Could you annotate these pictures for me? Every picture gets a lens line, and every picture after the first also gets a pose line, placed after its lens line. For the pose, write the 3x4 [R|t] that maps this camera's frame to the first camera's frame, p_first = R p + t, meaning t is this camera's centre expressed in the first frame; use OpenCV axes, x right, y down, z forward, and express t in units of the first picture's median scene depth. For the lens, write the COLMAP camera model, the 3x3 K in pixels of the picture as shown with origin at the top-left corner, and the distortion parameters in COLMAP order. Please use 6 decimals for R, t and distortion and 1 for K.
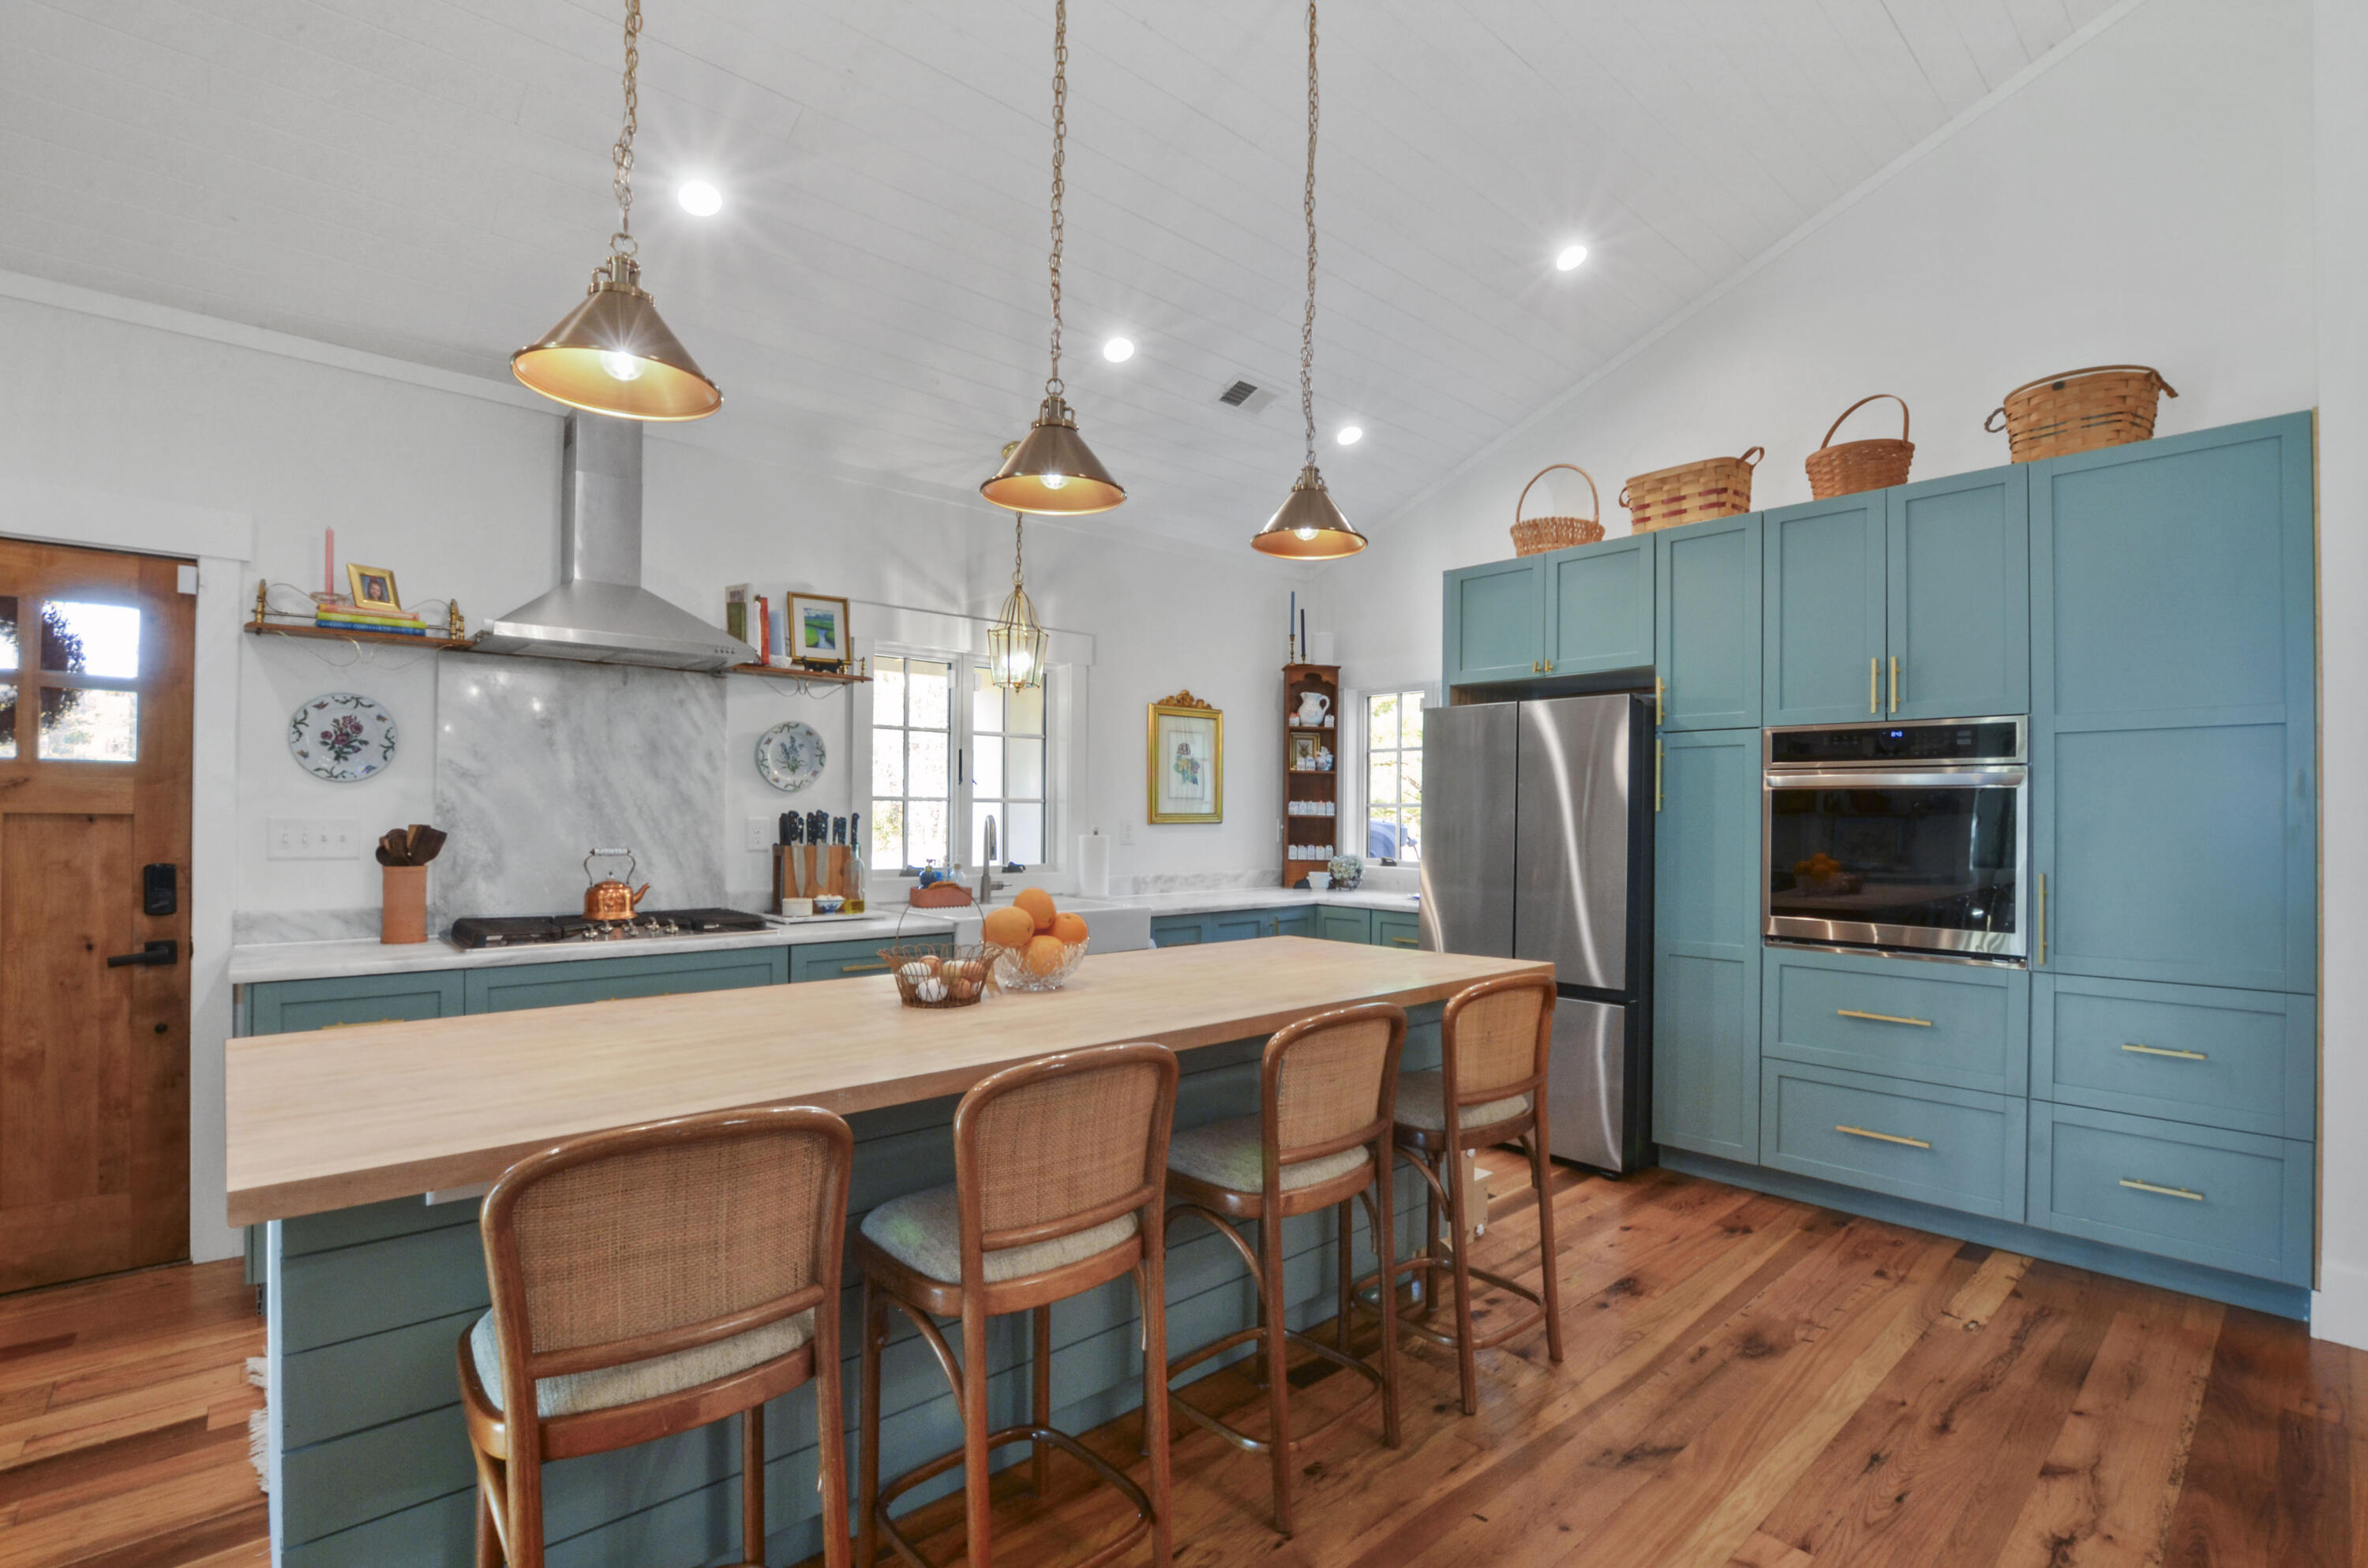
lens RADIAL K [[1083.0, 0, 1186.6], [0, 1083.0, 801.2], [0, 0, 1]] dist [-0.023795, 0.000308]
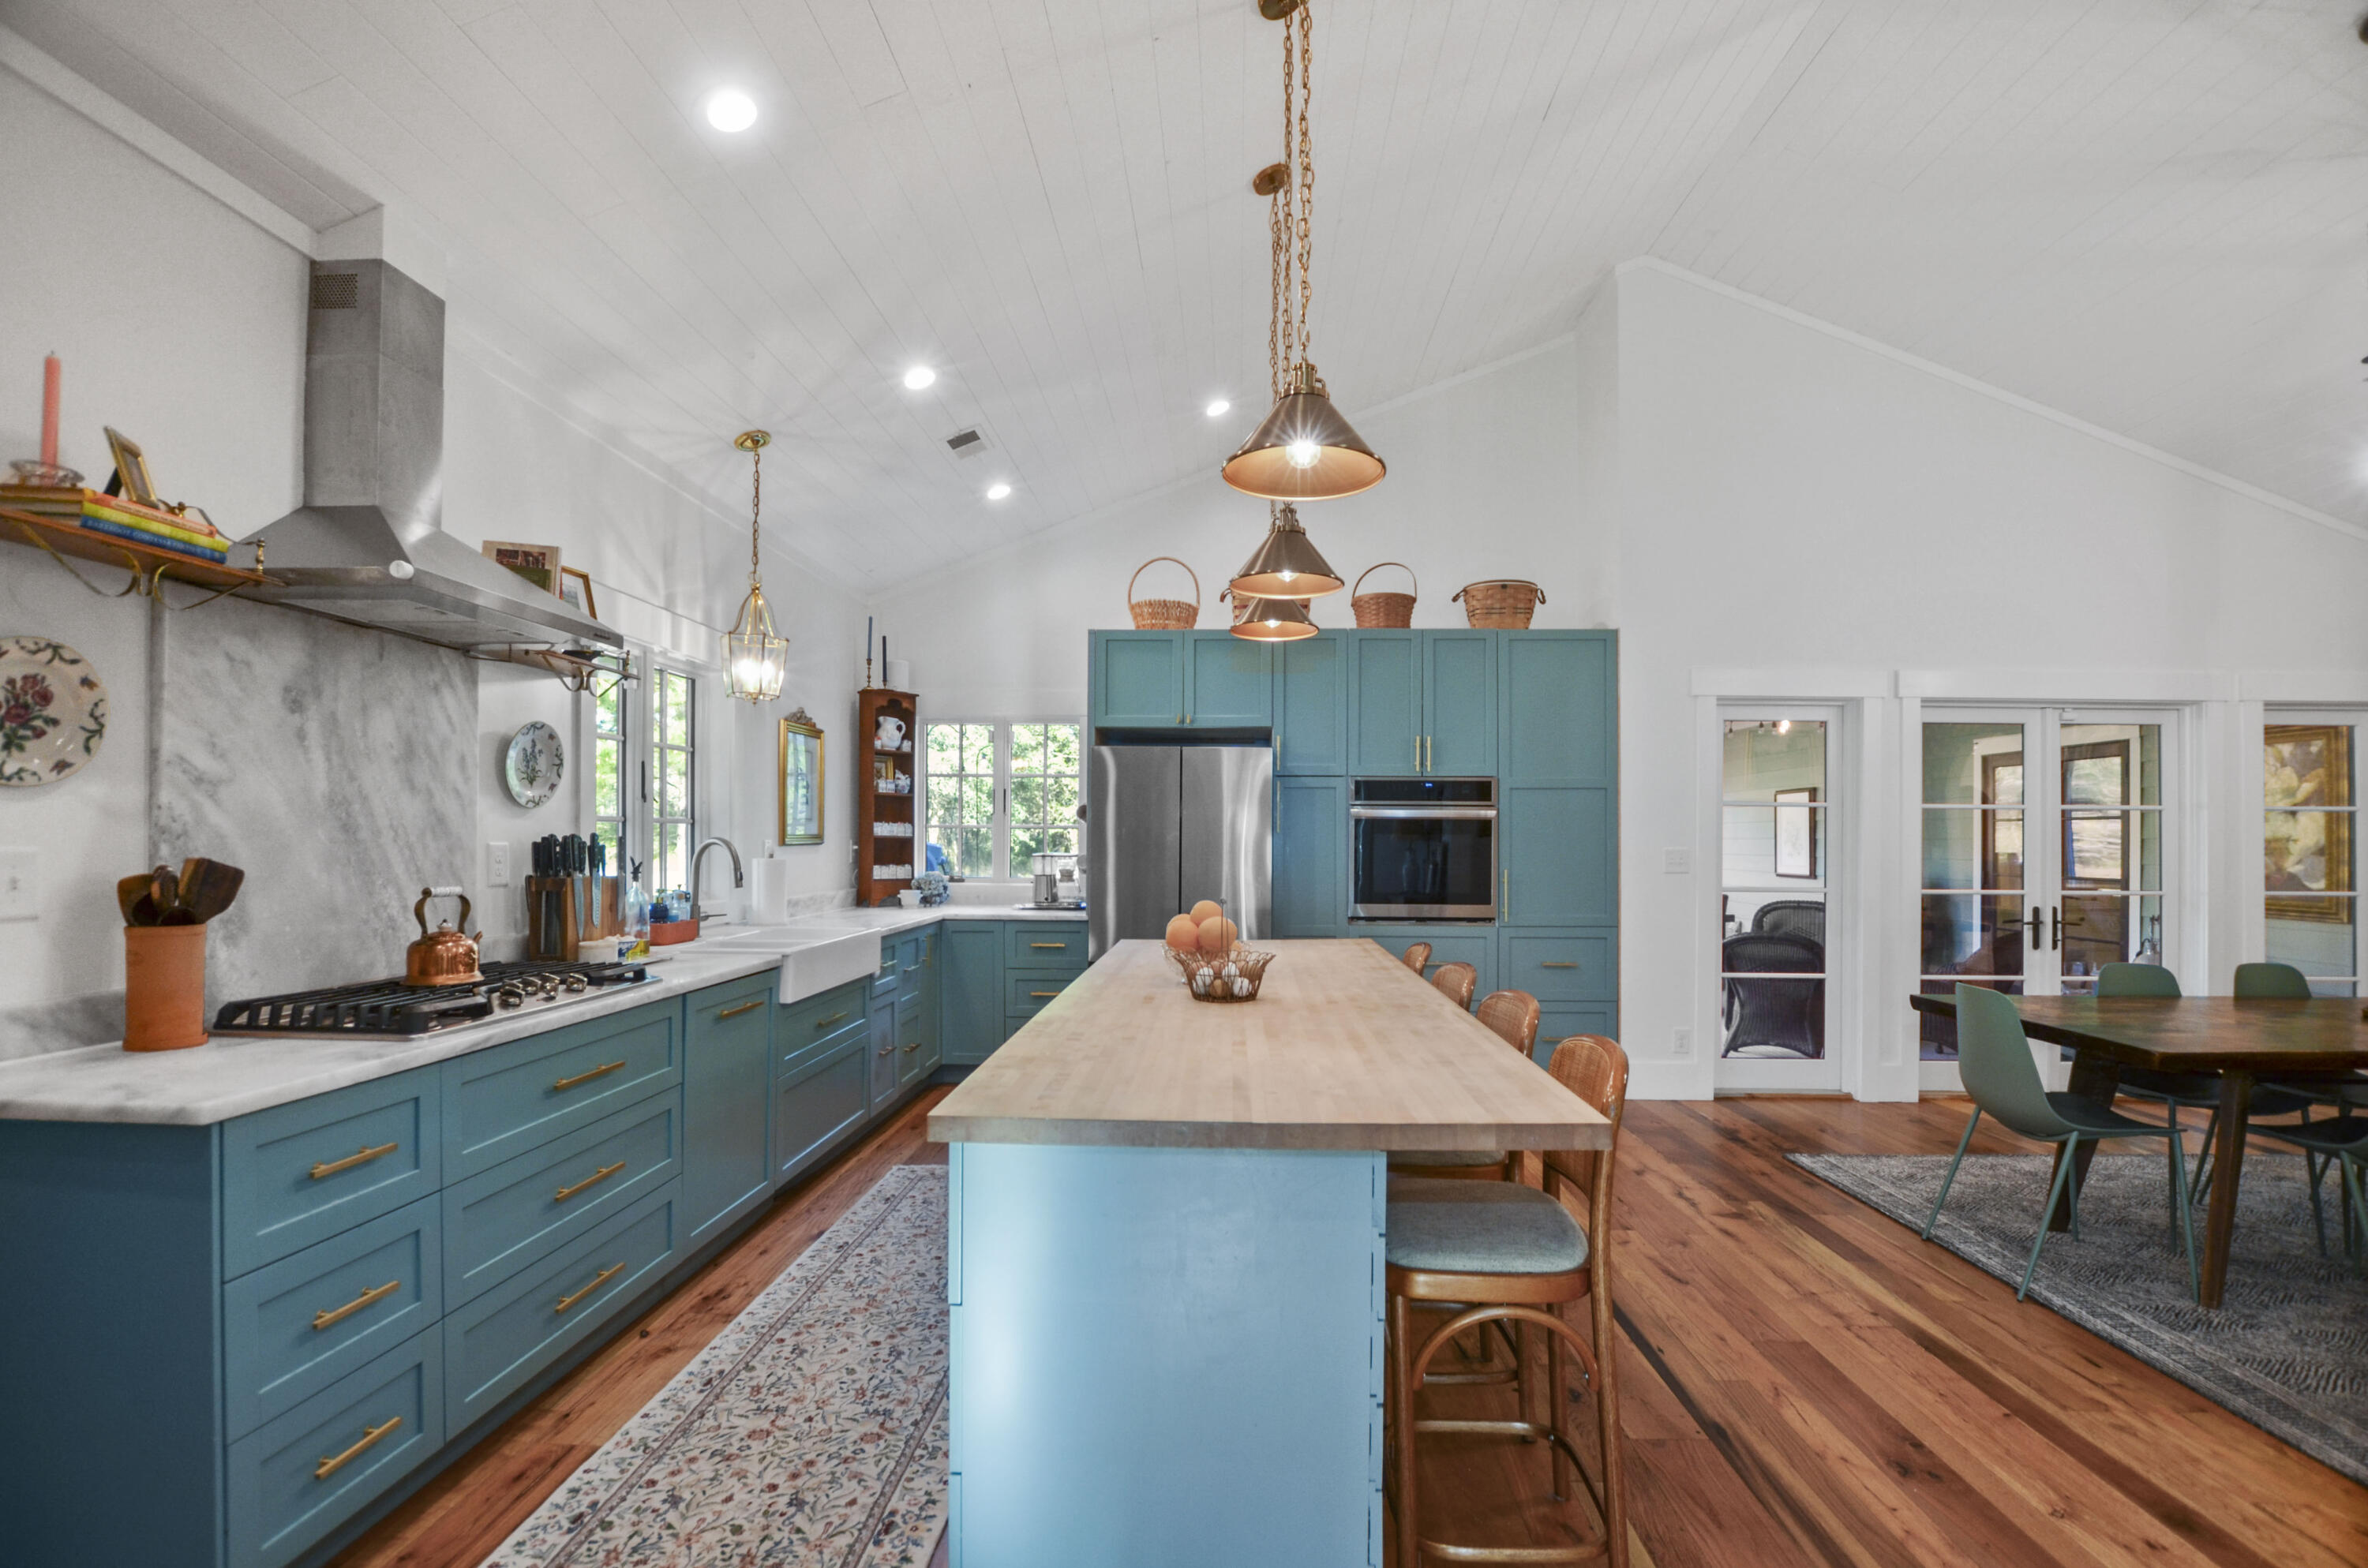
lens RADIAL K [[1061.5, 0, 1192.3], [0, 1061.5, 828.1], [0, 0, 1]] dist [-0.025632, 0.000583]
pose [[0.699024, 0.001732, 0.715096, -0.634283], [-0.008049, 0.999953, 0.005446, -0.003574], [-0.715052, -0.009563, 0.699005, 0.128129]]
